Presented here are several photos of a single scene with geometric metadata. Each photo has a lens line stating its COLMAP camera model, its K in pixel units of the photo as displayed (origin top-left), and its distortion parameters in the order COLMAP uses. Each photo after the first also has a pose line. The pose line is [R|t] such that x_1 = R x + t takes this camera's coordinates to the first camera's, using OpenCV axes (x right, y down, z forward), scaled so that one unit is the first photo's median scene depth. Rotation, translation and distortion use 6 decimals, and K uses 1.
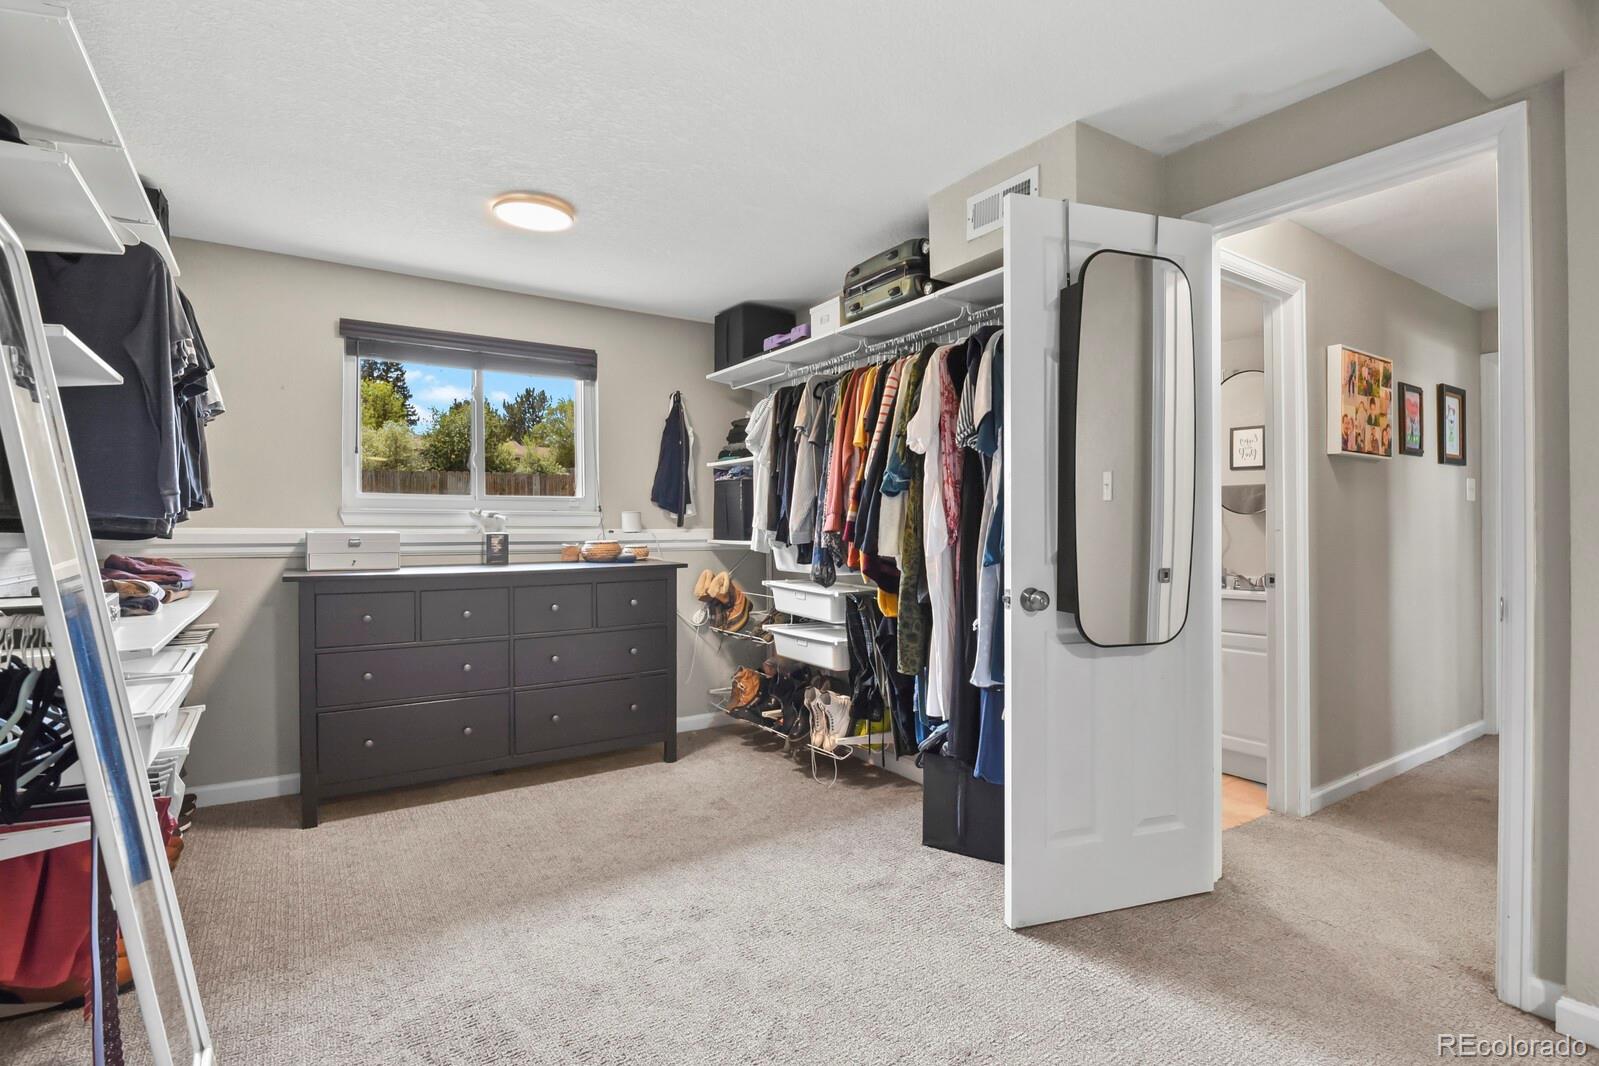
lens RADIAL K [[773.8, 0, 810.1], [0, 773.8, 529.2], [0, 0, 1]] dist [-0.005109, -0.004949]
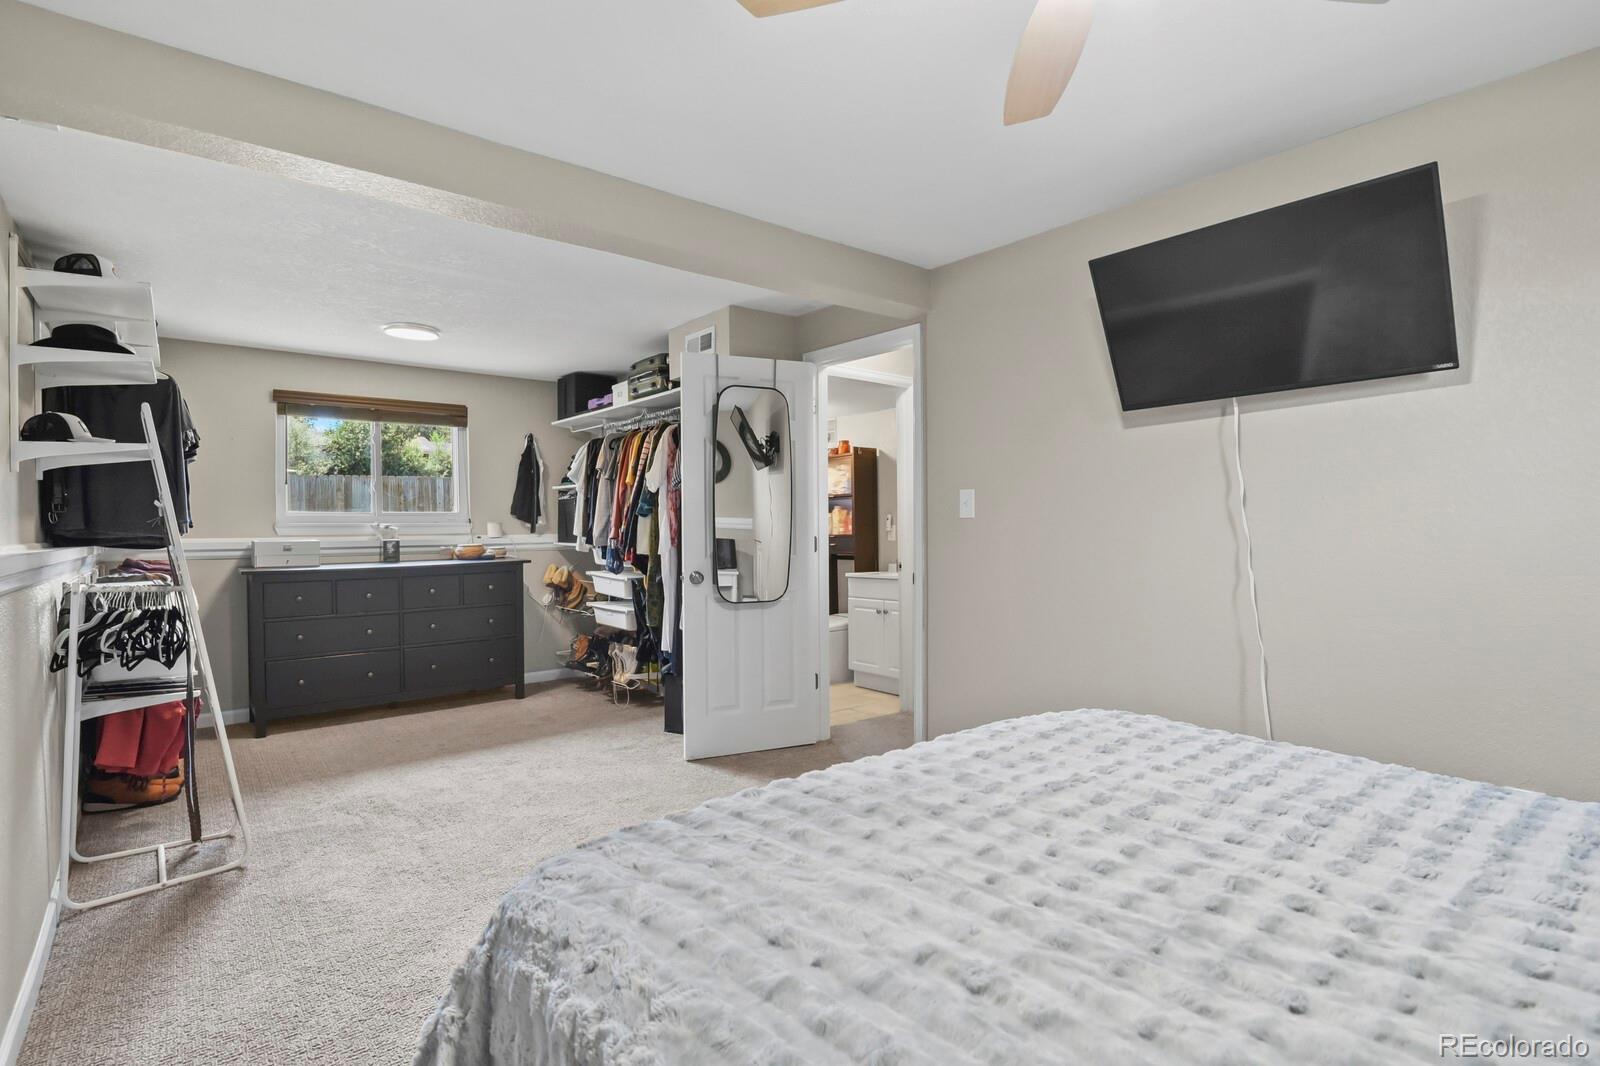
lens RADIAL K [[774.3, 0, 810.6], [0, 774.3, 529.2], [0, 0, 1]] dist [-0.005109, -0.004949]
pose [[0.995287, -0.006903, 0.096725, 0.241475], [0.006204, 0.999952, 0.007527, -0.021927], [-0.096773, -0.006892, 0.995283, -0.523510]]
